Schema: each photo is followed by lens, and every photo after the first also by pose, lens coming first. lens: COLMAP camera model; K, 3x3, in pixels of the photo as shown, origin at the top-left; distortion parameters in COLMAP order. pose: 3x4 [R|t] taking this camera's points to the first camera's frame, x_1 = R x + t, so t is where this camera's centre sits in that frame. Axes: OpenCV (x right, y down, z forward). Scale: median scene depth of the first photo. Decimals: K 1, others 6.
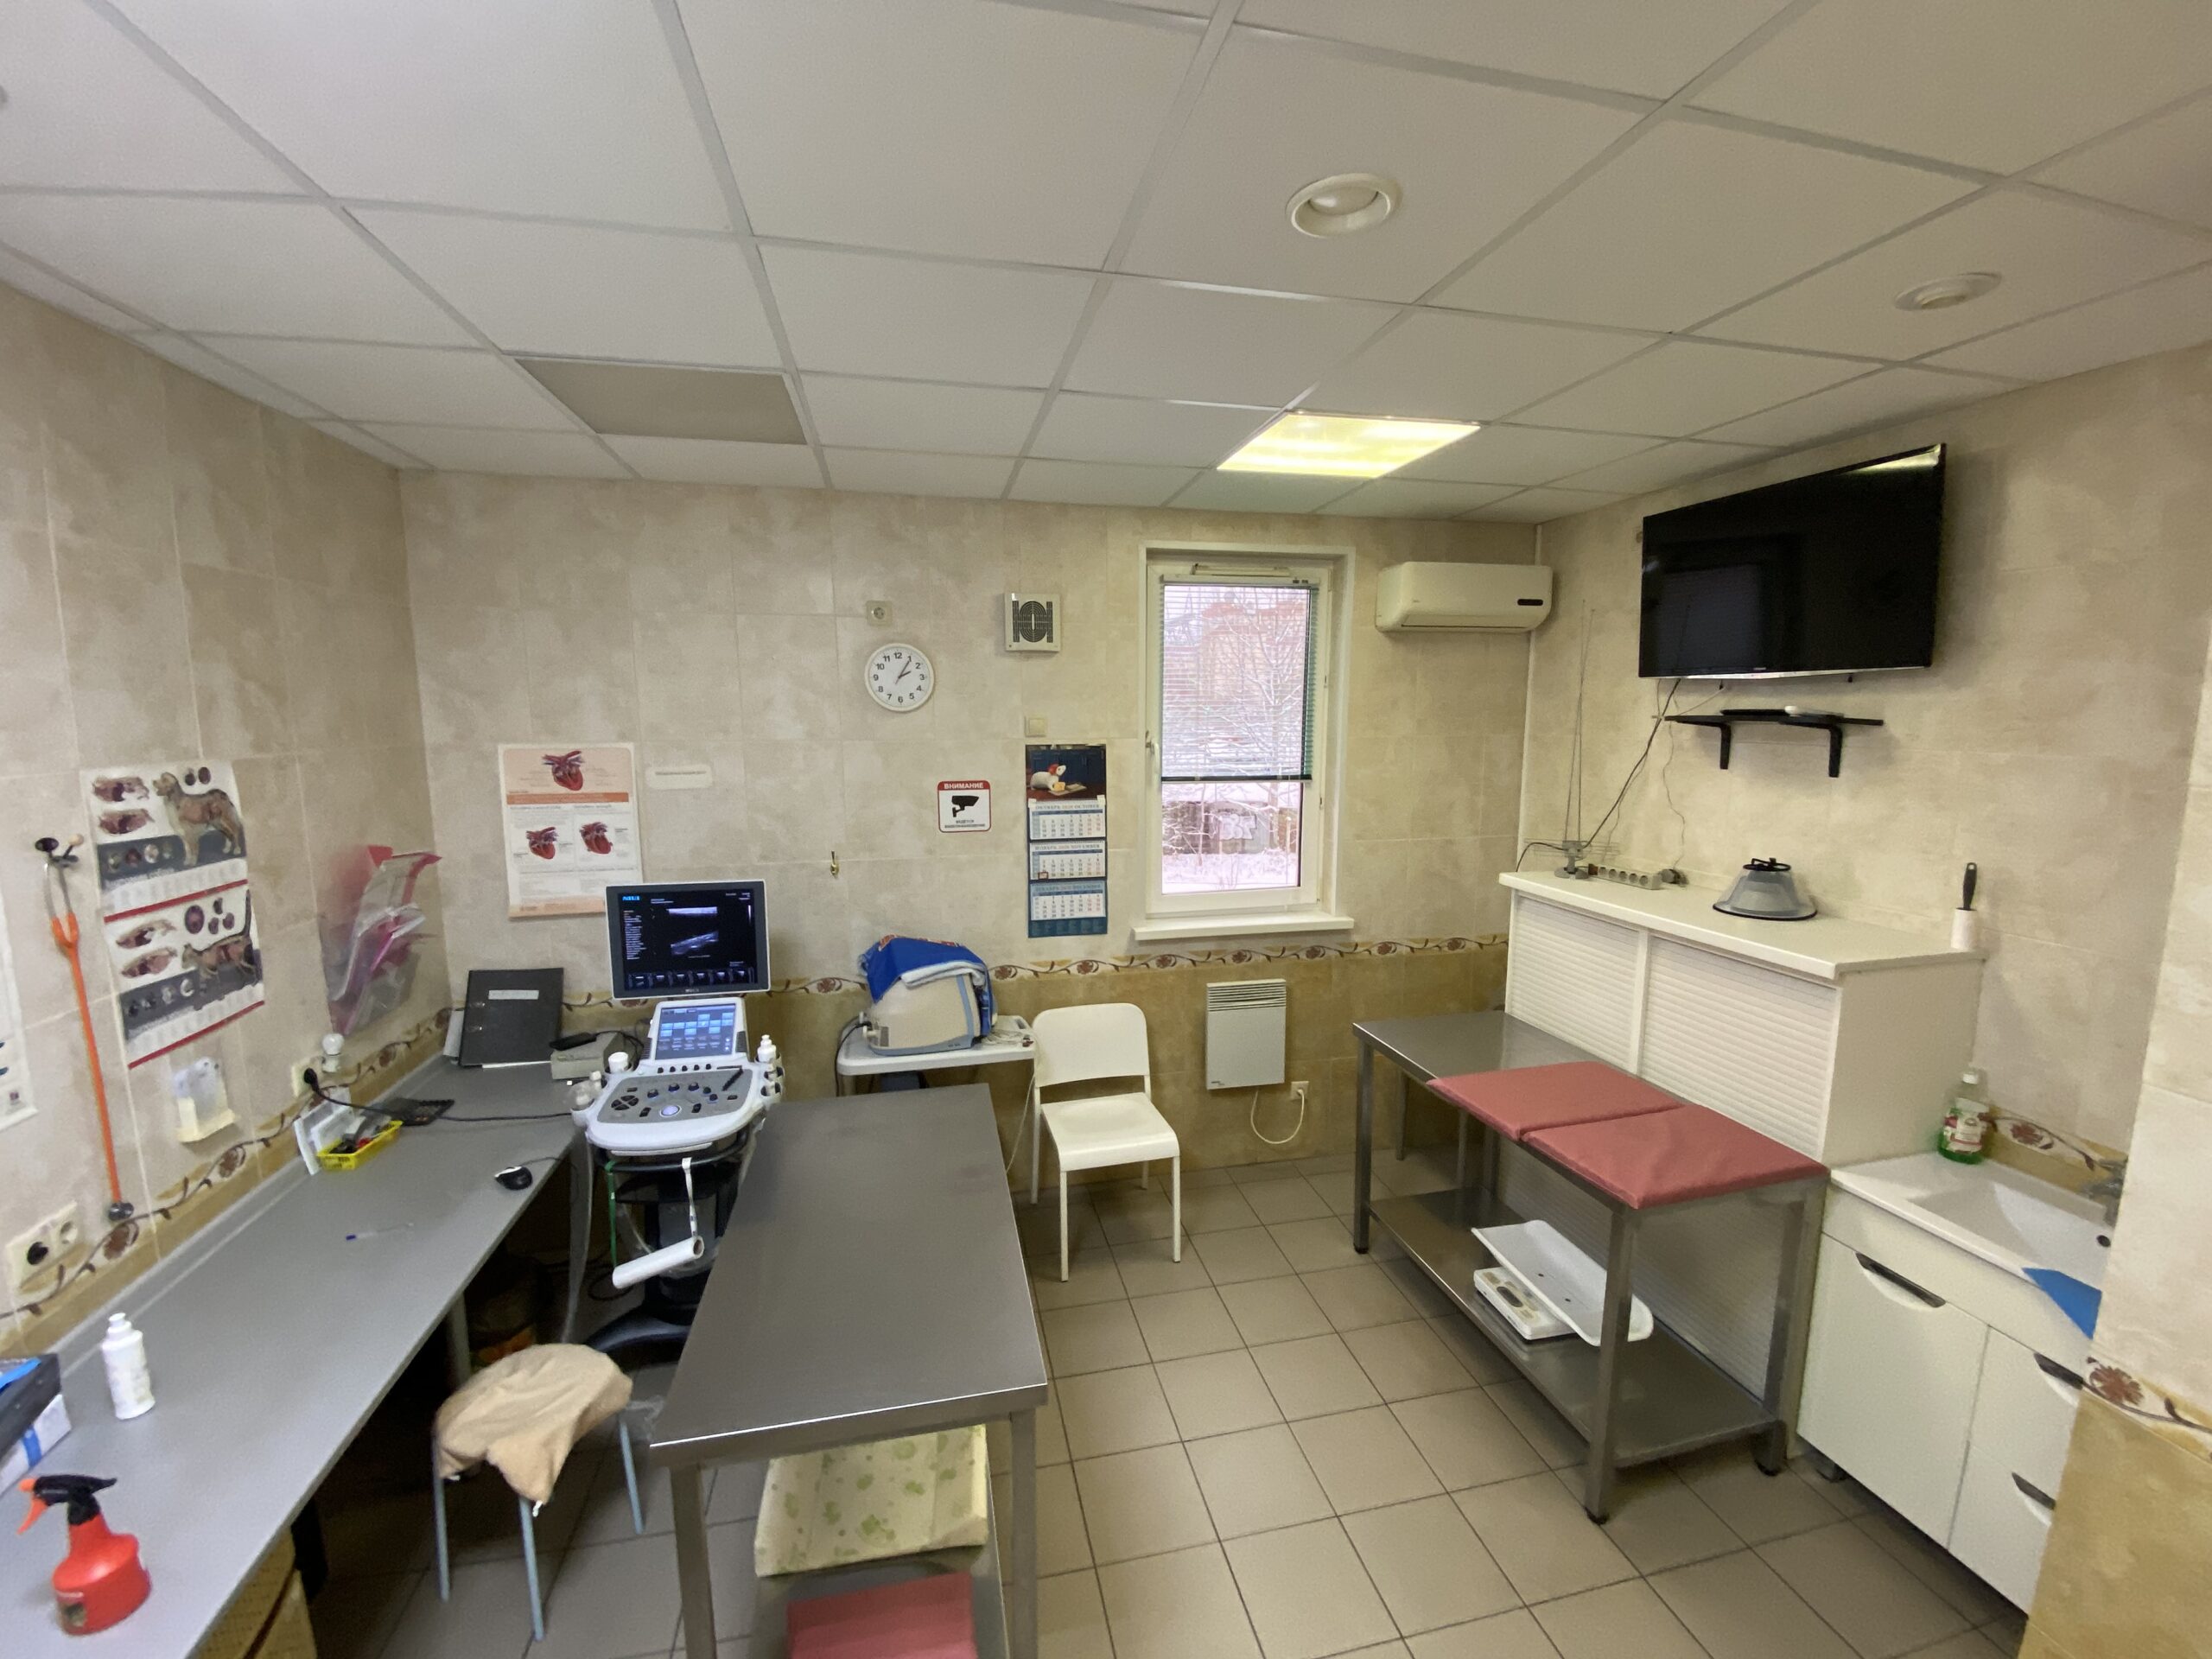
lens RADIAL K [[889.9, 0, 1132.0], [0, 889.9, 827.5], [0, 0, 1]] dist [0.000497, -0.018896]
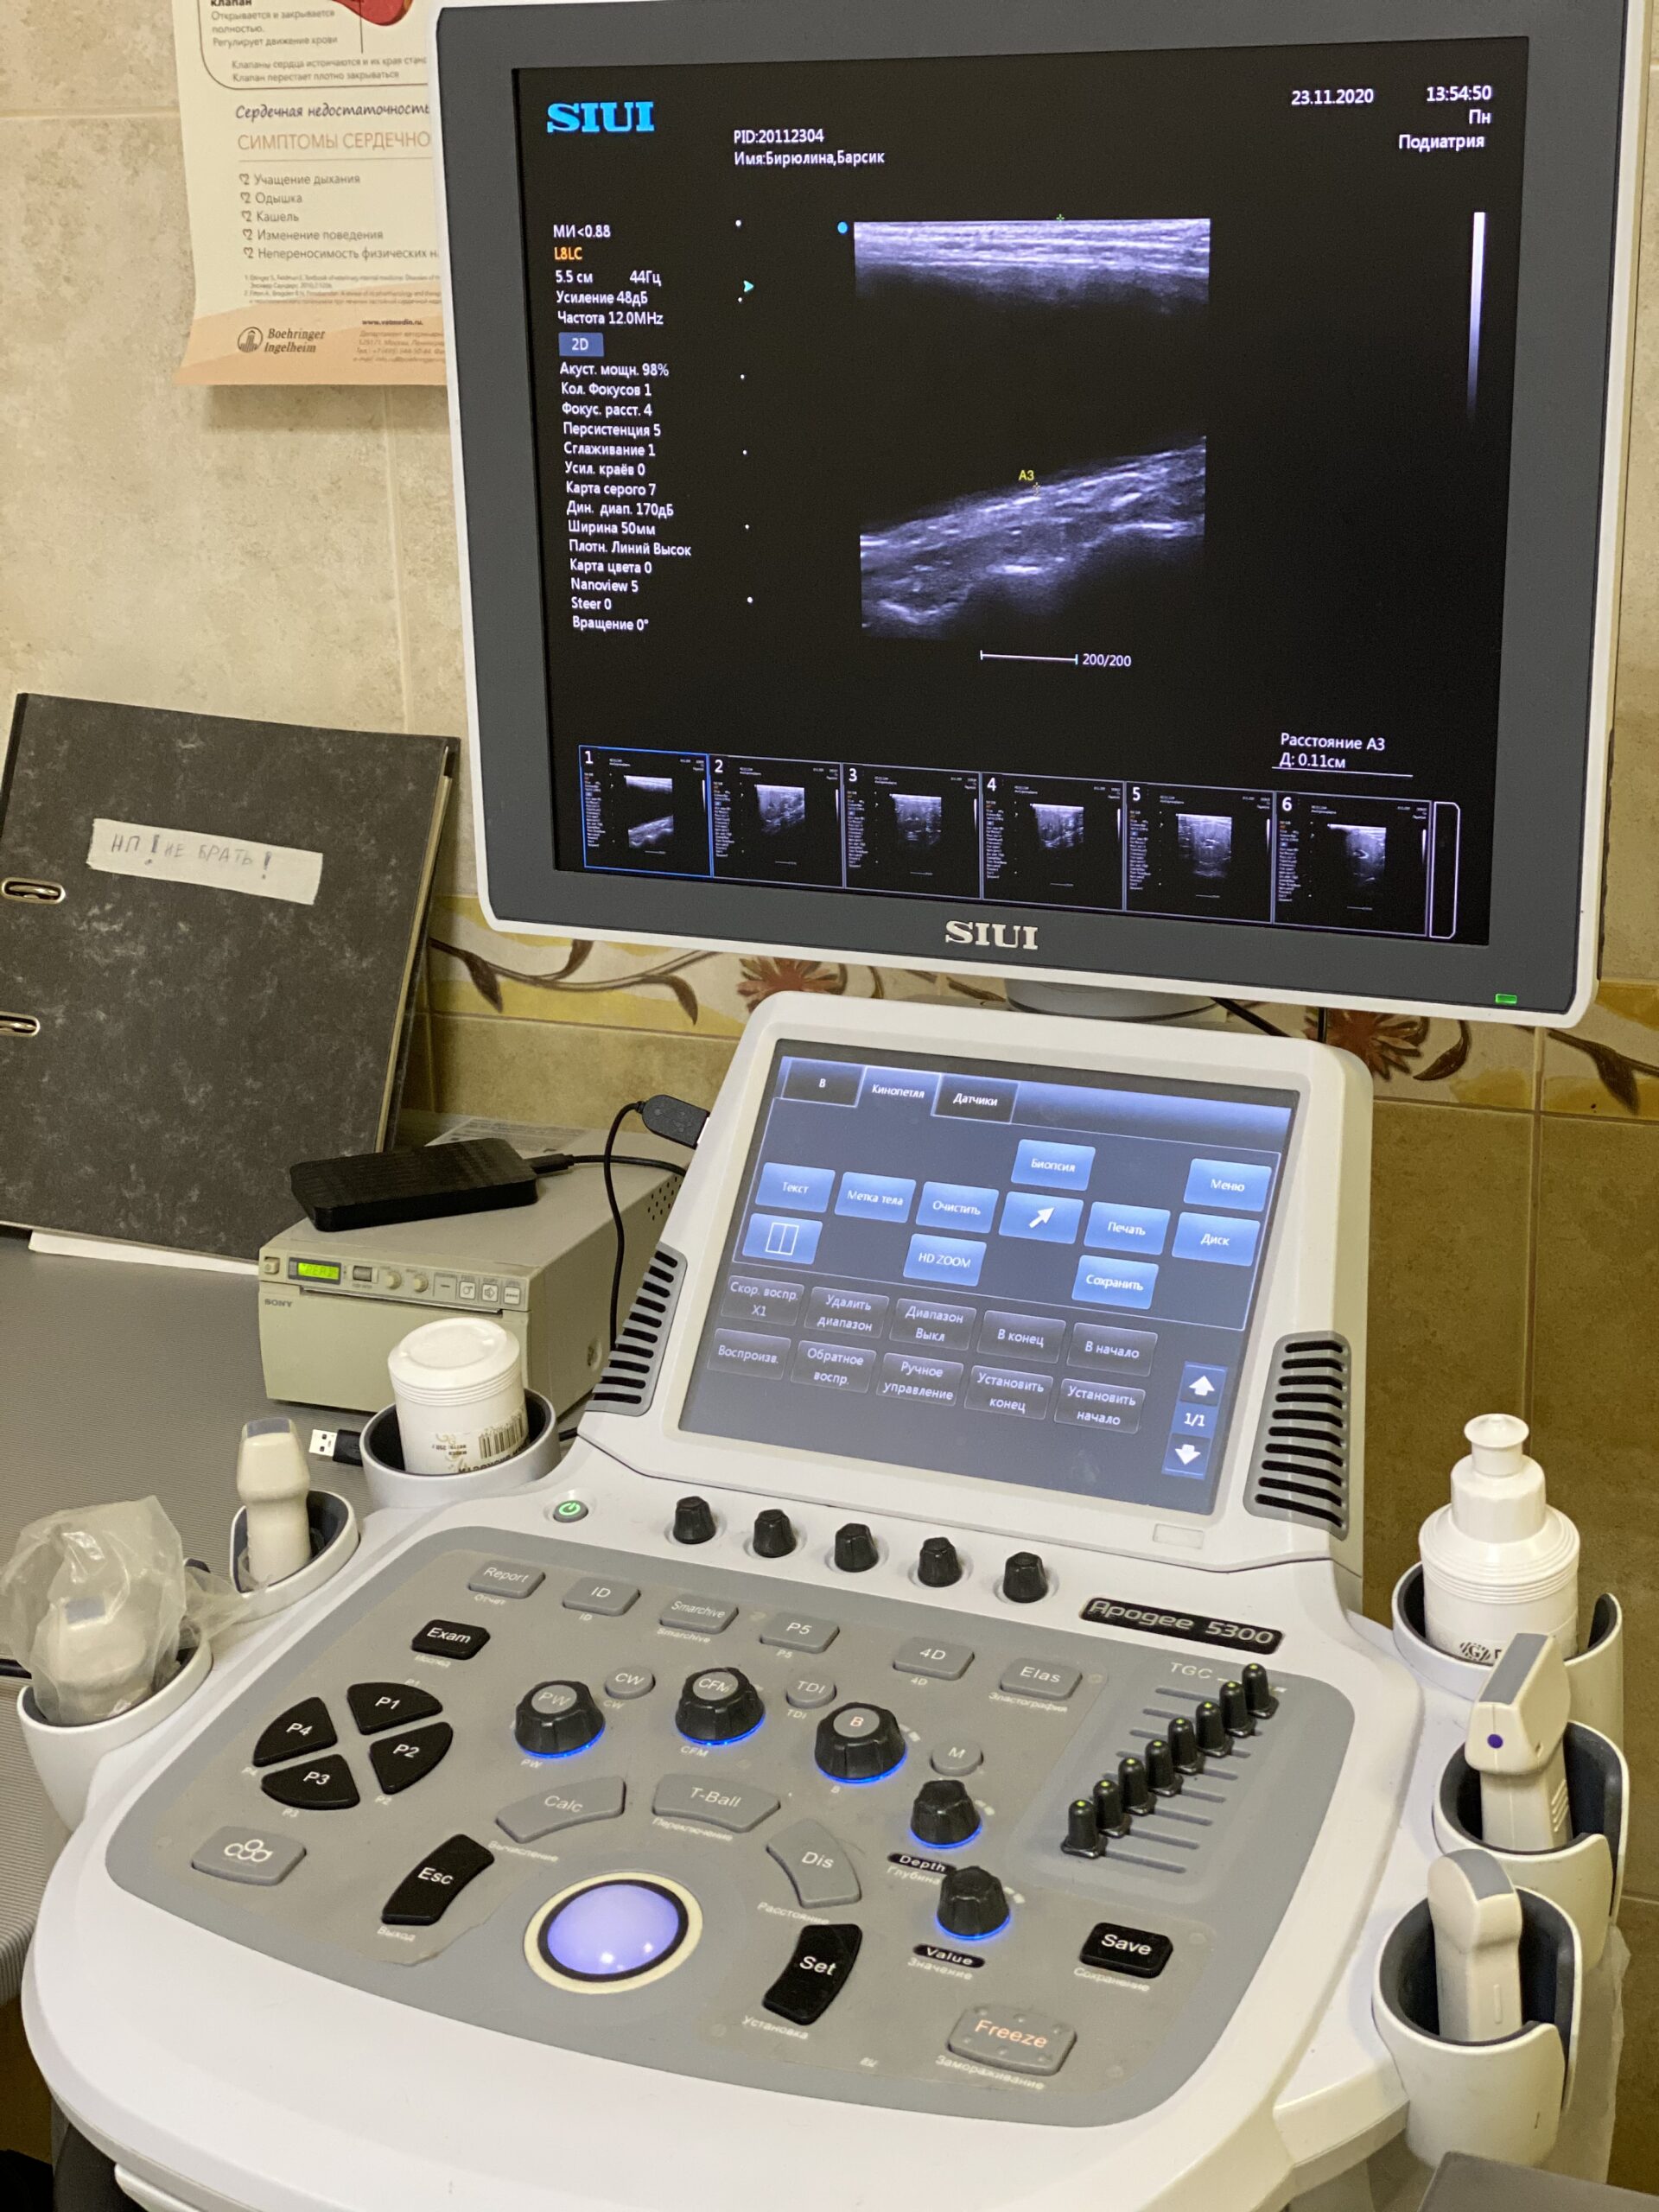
lens RADIAL K [[3349.4, 0, 829.5], [0, 3349.4, 1106.0], [0, 0, 1]] dist [0.173883, 0.036991]
pose [[0.791420, 0.151568, -0.592184, -0.238187], [-0.053125, 0.982161, 0.180383, 0.126243], [0.608960, -0.111299, 0.785353, 0.629855]]
